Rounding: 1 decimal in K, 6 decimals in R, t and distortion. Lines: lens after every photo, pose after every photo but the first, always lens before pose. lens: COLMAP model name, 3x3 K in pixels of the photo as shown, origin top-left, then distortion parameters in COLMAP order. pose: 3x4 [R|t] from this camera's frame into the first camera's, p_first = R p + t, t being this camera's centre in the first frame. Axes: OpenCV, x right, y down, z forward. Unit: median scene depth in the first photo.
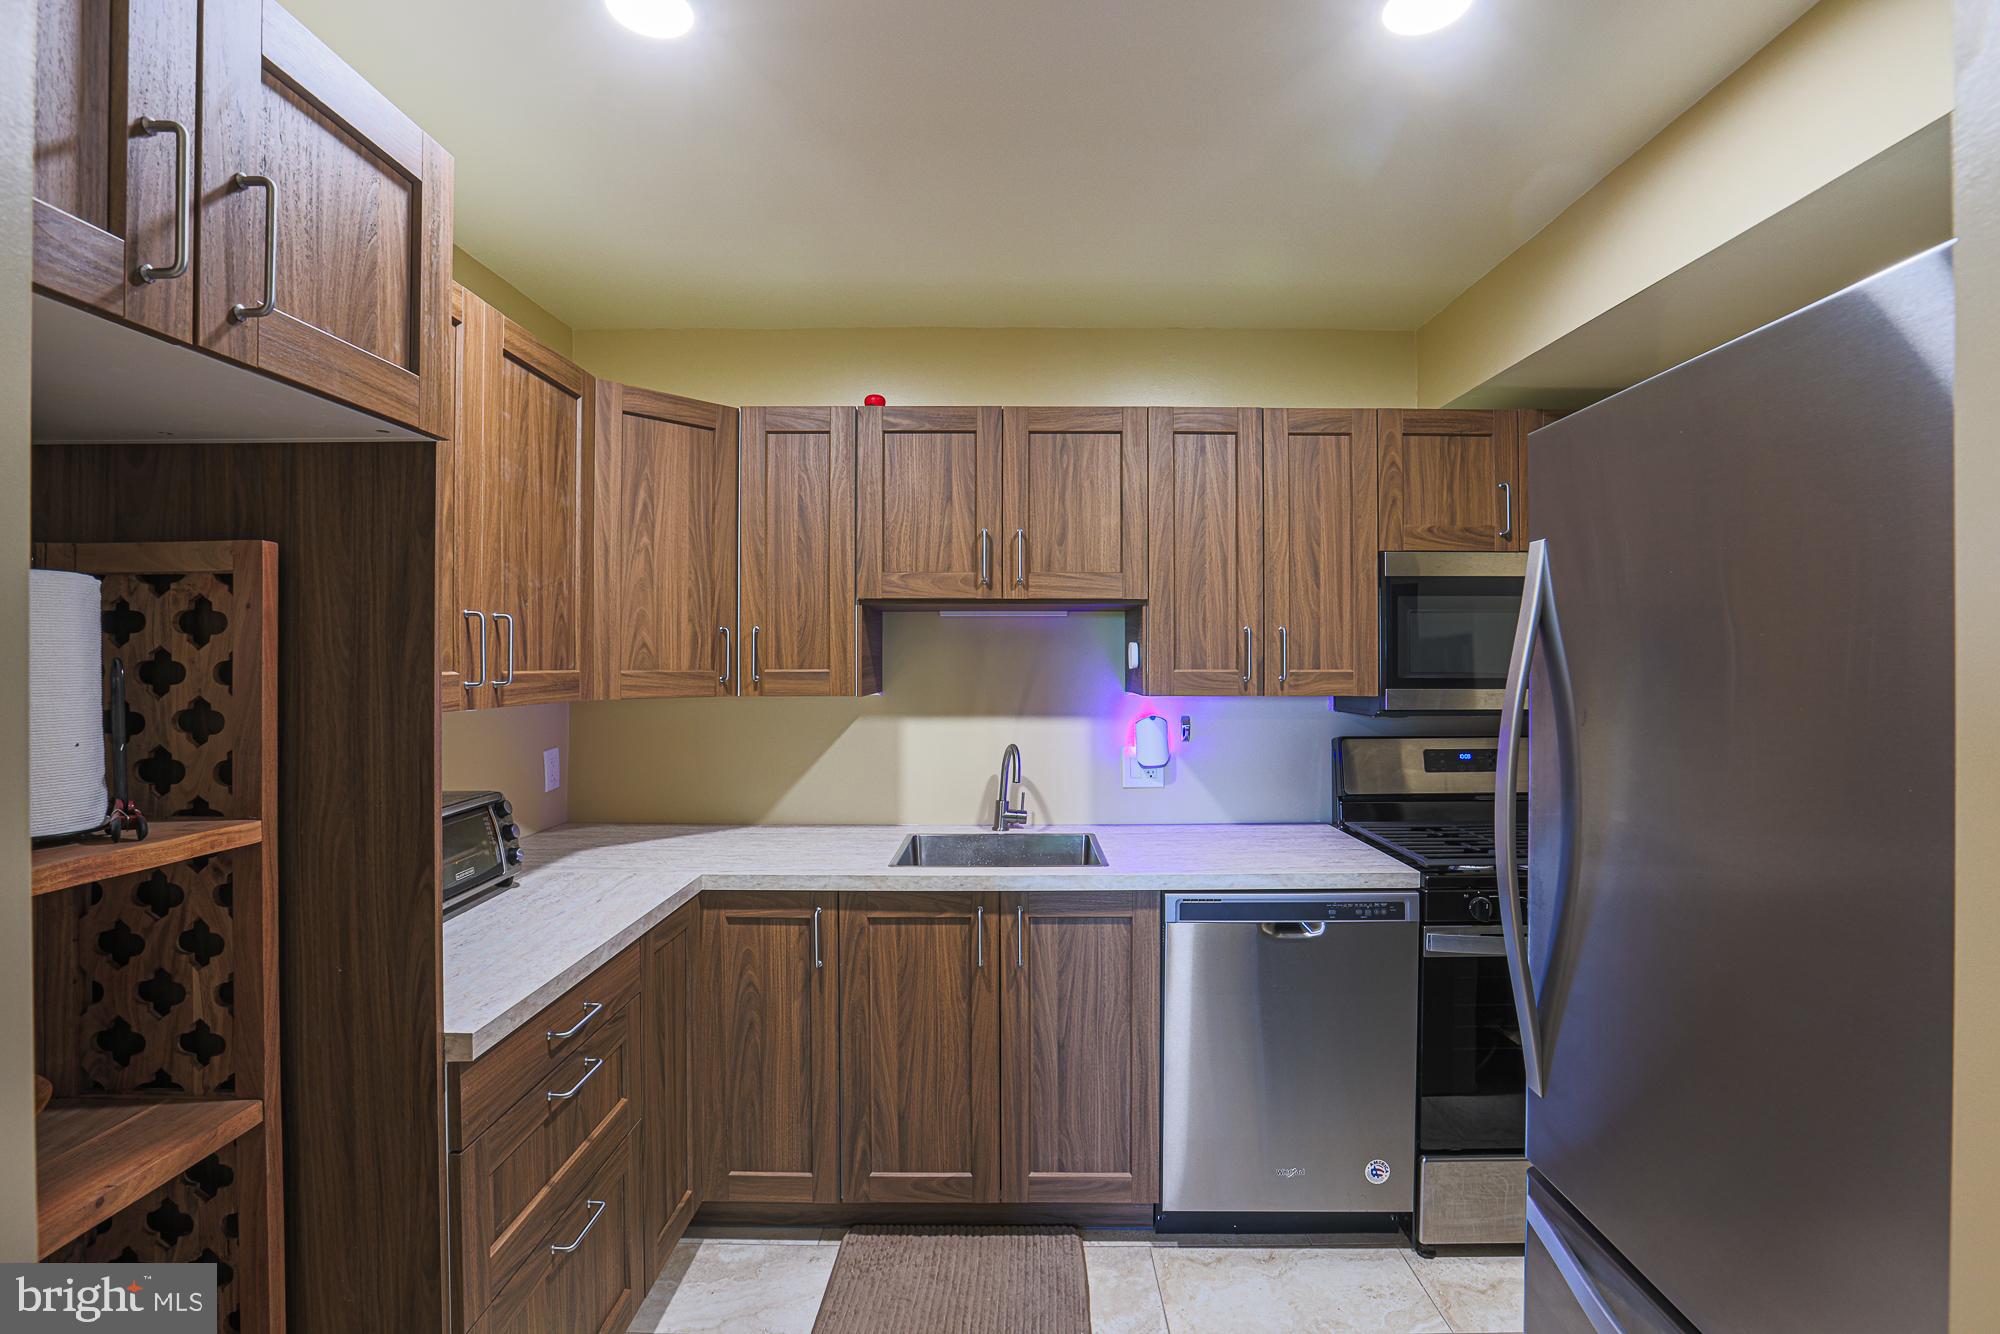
lens RADIAL K [[926.6, 0, 1016.2], [0, 926.6, 659.6], [0, 0, 1]] dist [-0.050683, 0.016715]
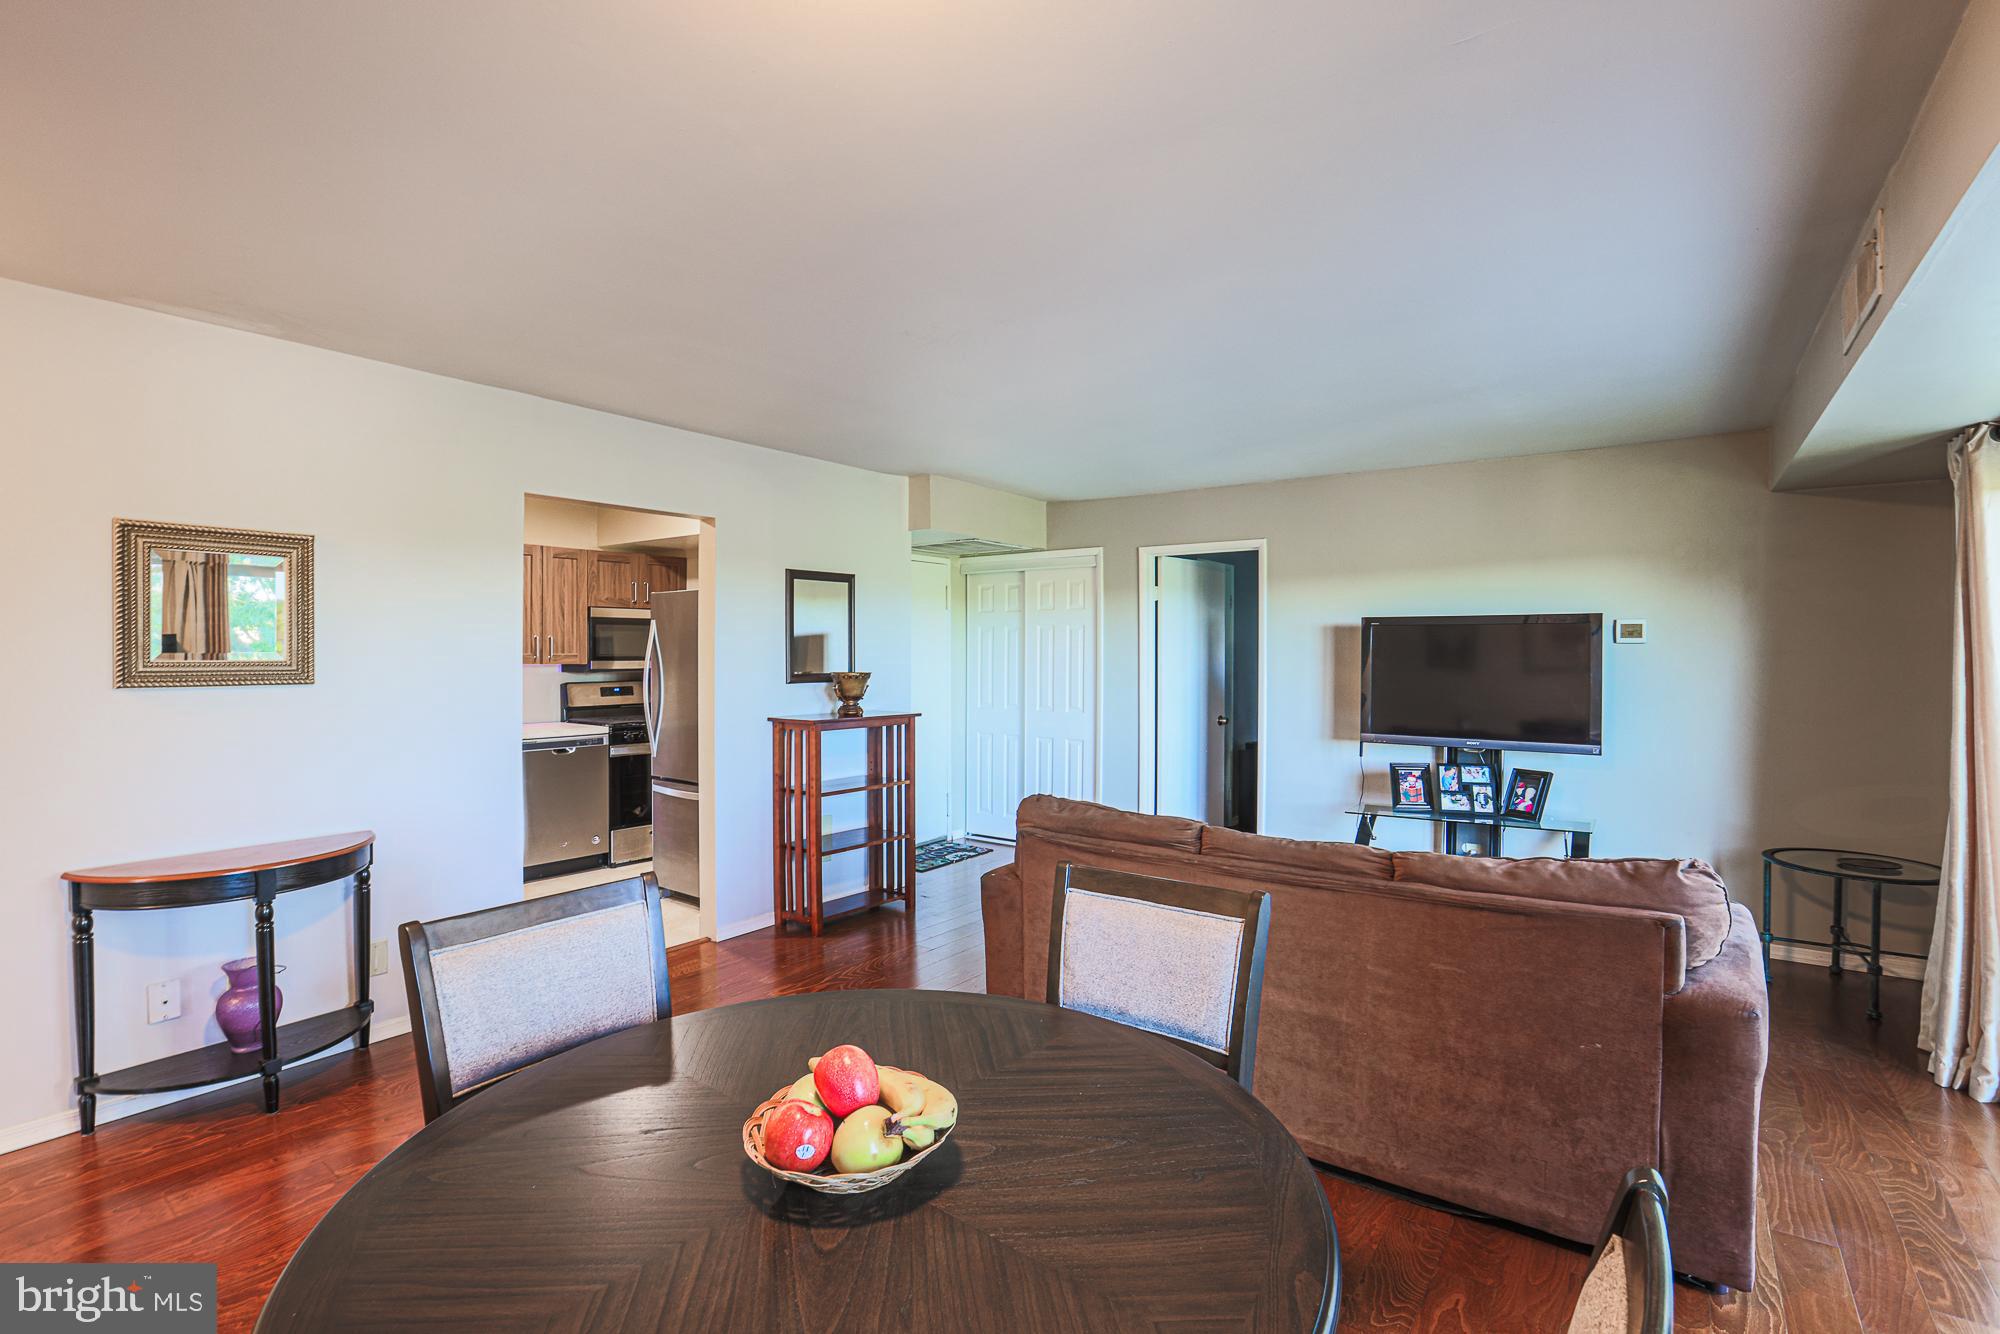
lens RADIAL K [[926.6, 0, 1007.8], [0, 926.6, 657.2], [0, 0, 1]] dist [-0.050683, 0.016715]
pose [[0.596871, -0.004559, 0.802324, -0.998398], [-0.001701, 0.999974, 0.006947, 0.002046], [-0.802336, -0.005511, 0.596848, -1.520847]]
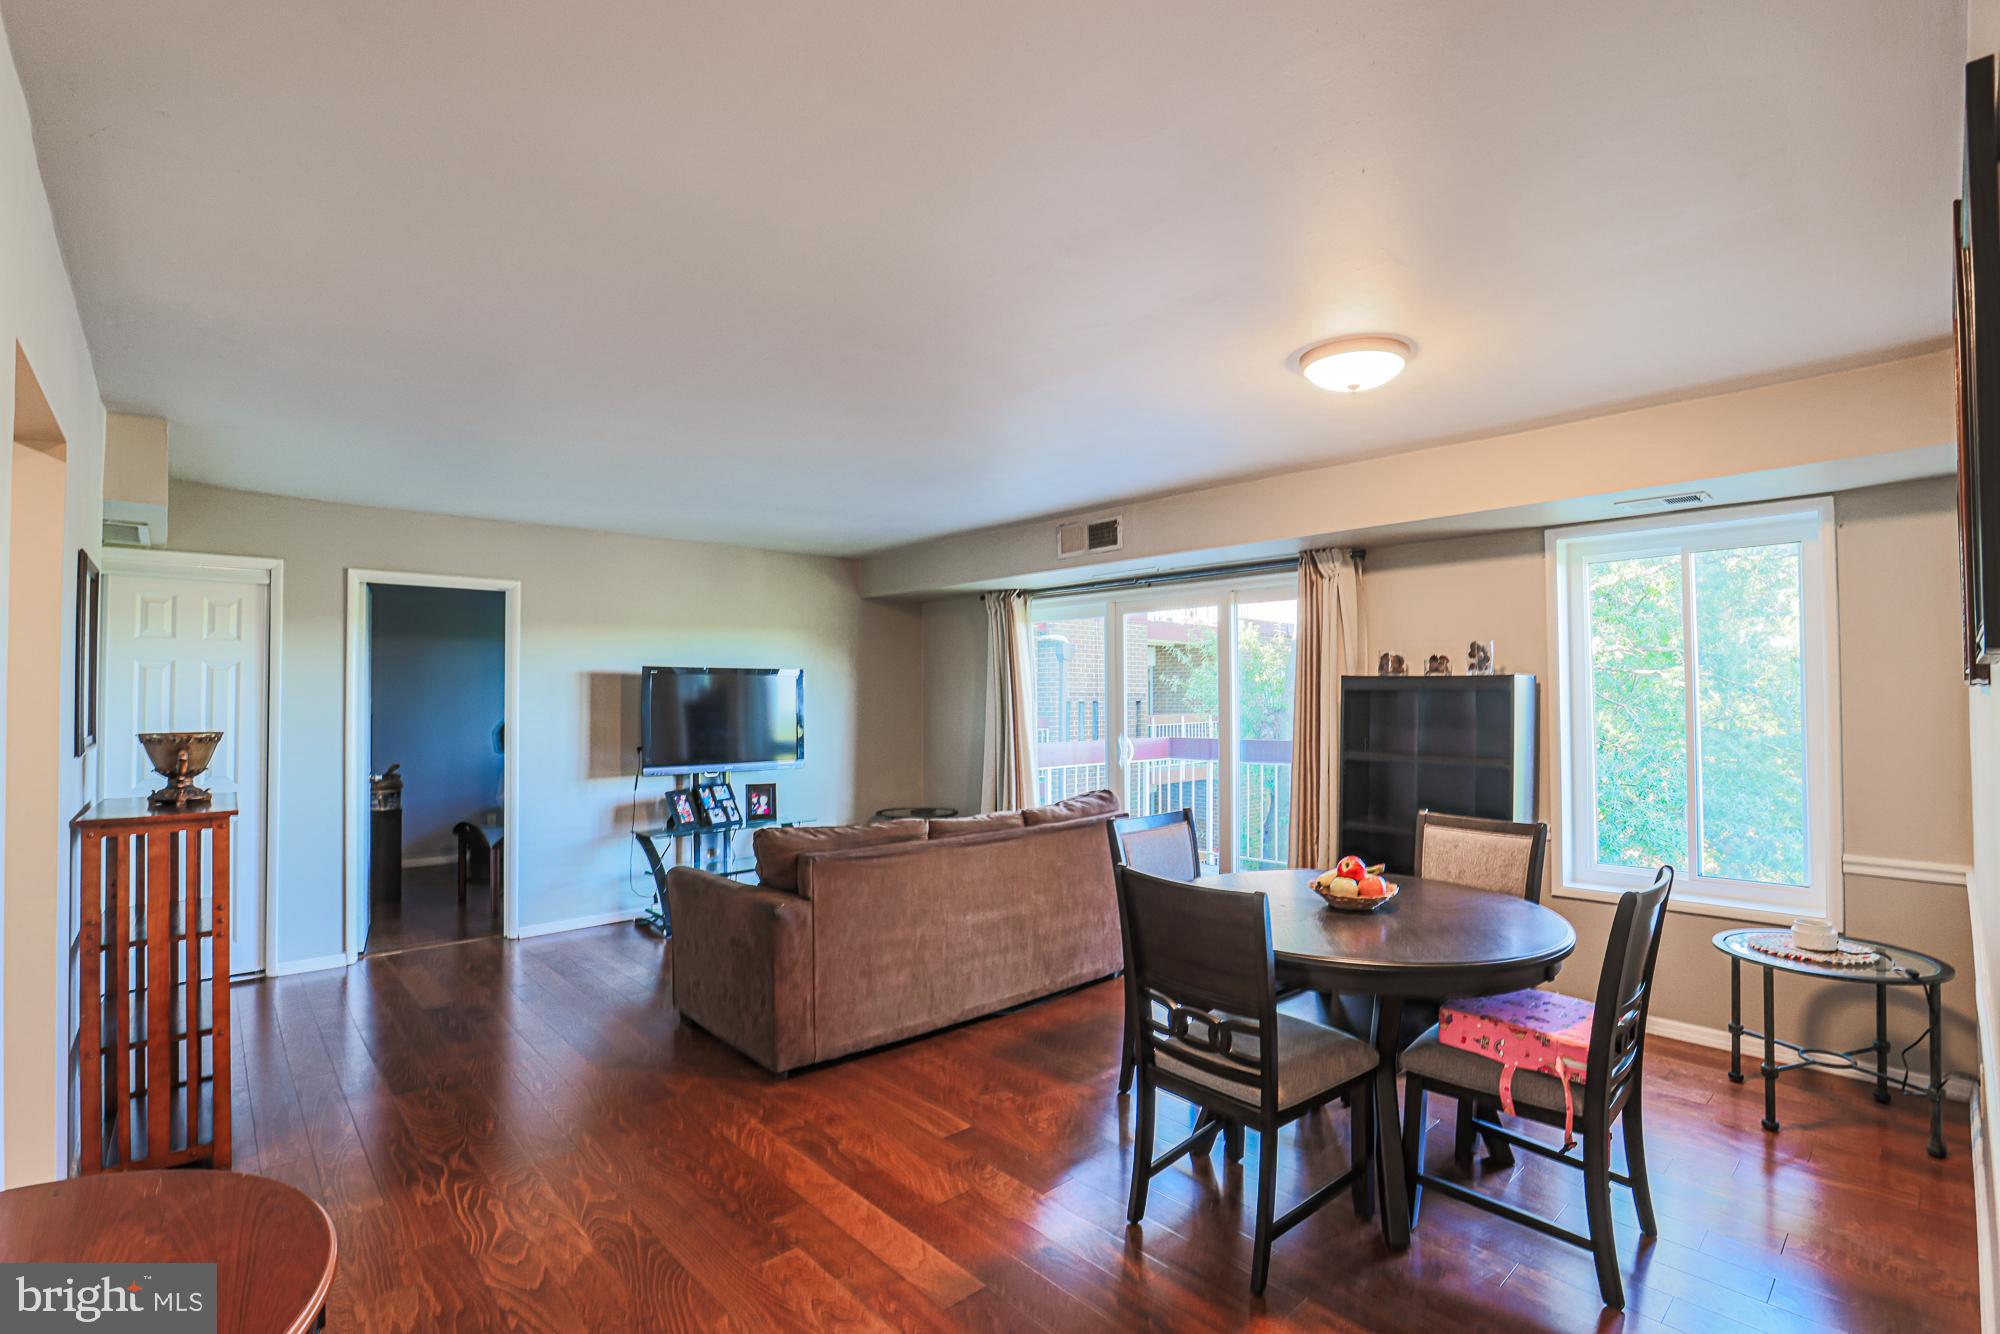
lens RADIAL K [[926.6, 0, 1001.1], [0, 926.6, 681.5], [0, 0, 1]] dist [-0.050683, 0.016715]
pose [[-0.668201, 0.014187, 0.743845, -1.239816], [0.003979, 0.999872, -0.015496, 0.004300], [-0.743970, -0.007394, -0.668172, 0.030768]]
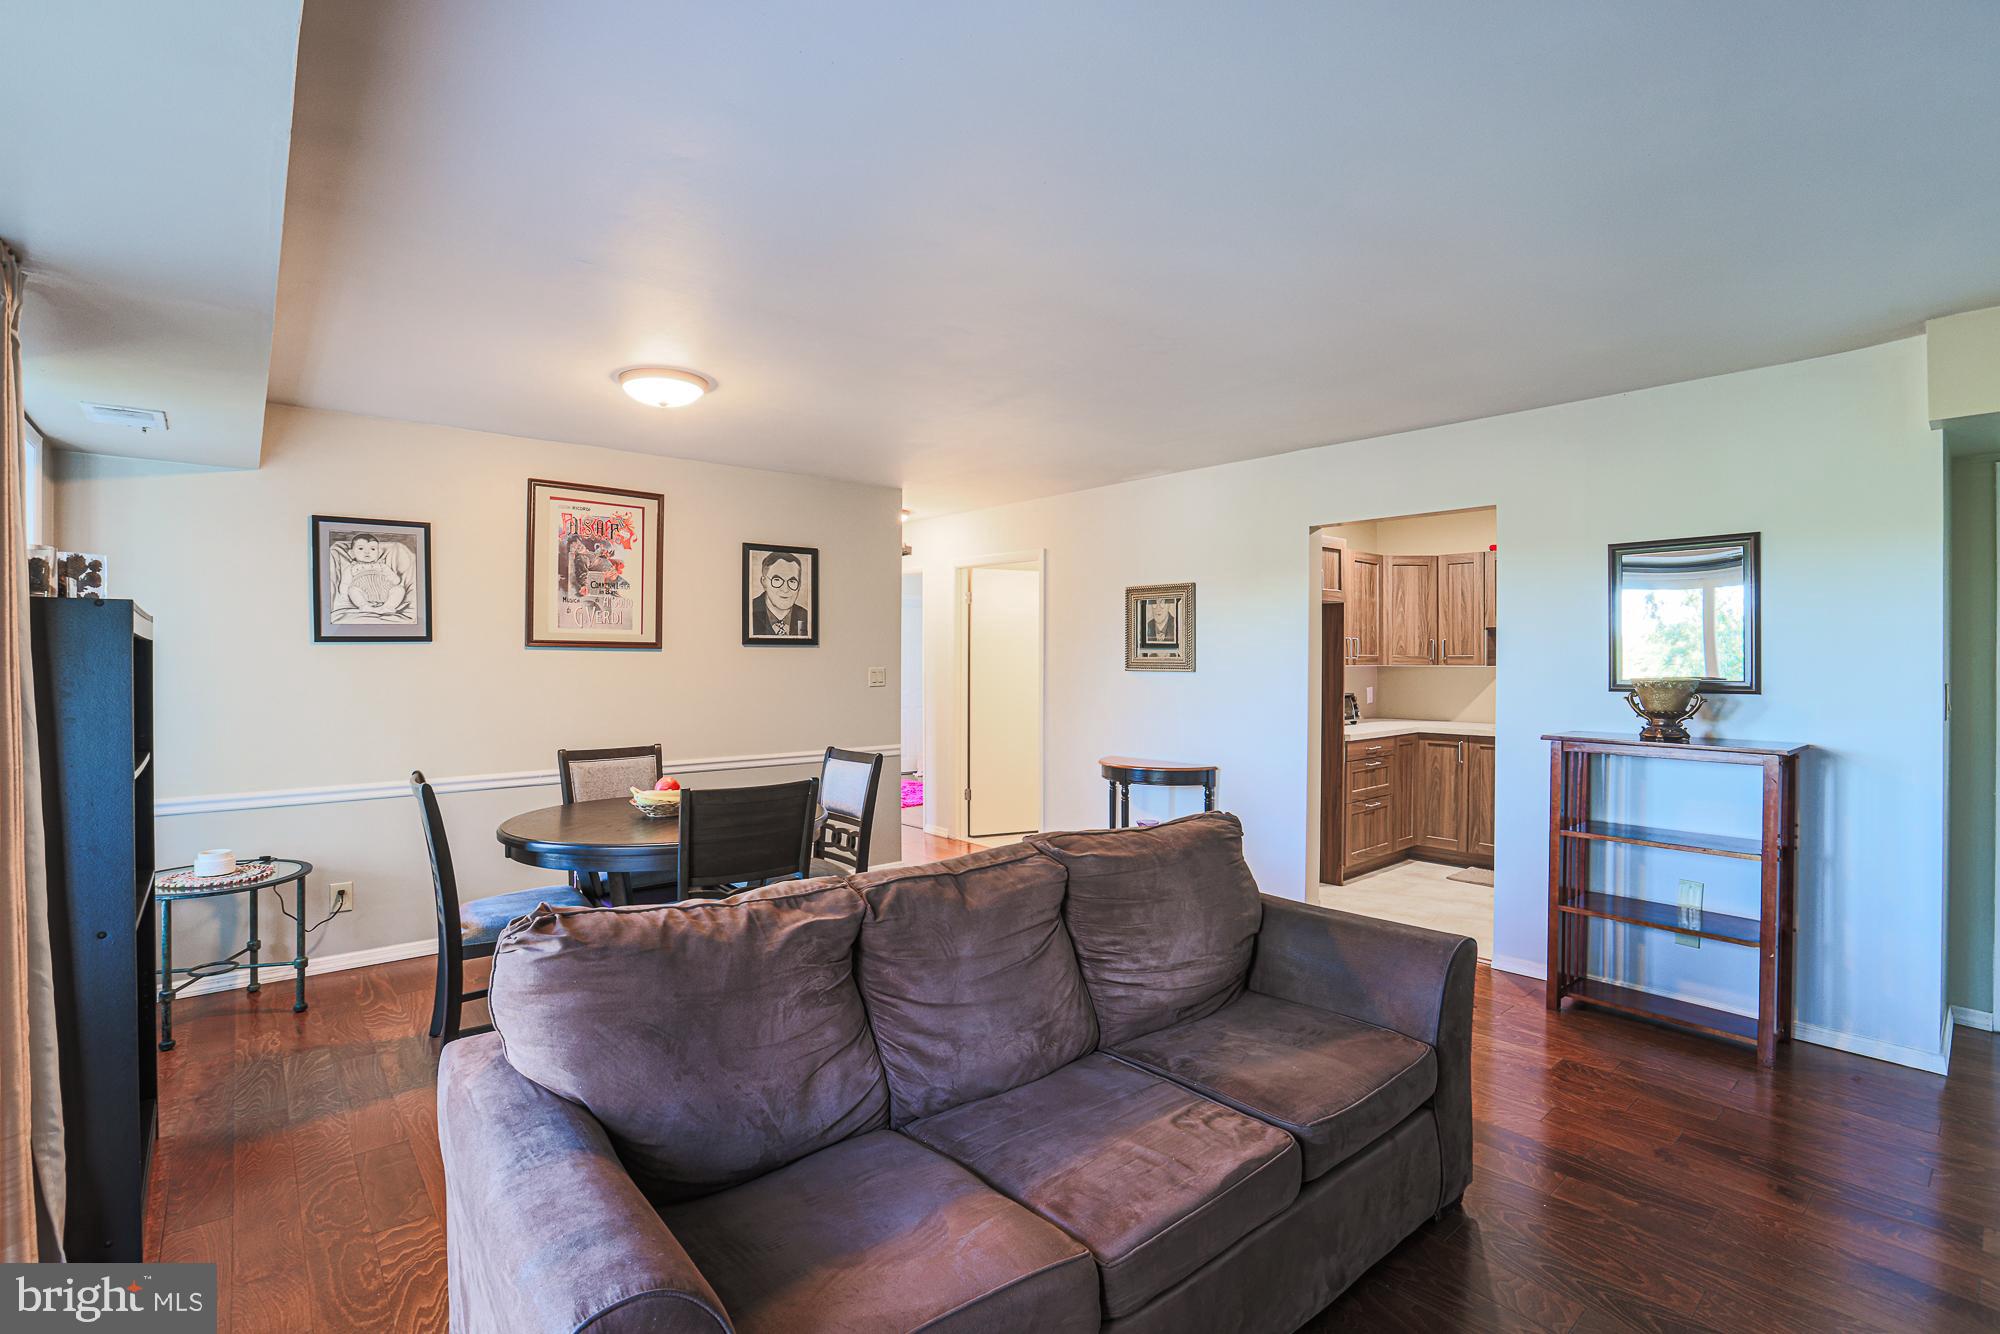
lens RADIAL K [[926.6, 0, 1003.8], [0, 926.6, 662.2], [0, 0, 1]] dist [-0.050683, 0.016715]
pose [[0.658083, 0.005794, -0.752923, 0.908611], [-0.001279, 0.999978, 0.006578, 0.015423], [0.752945, -0.003366, 0.658075, -1.758626]]
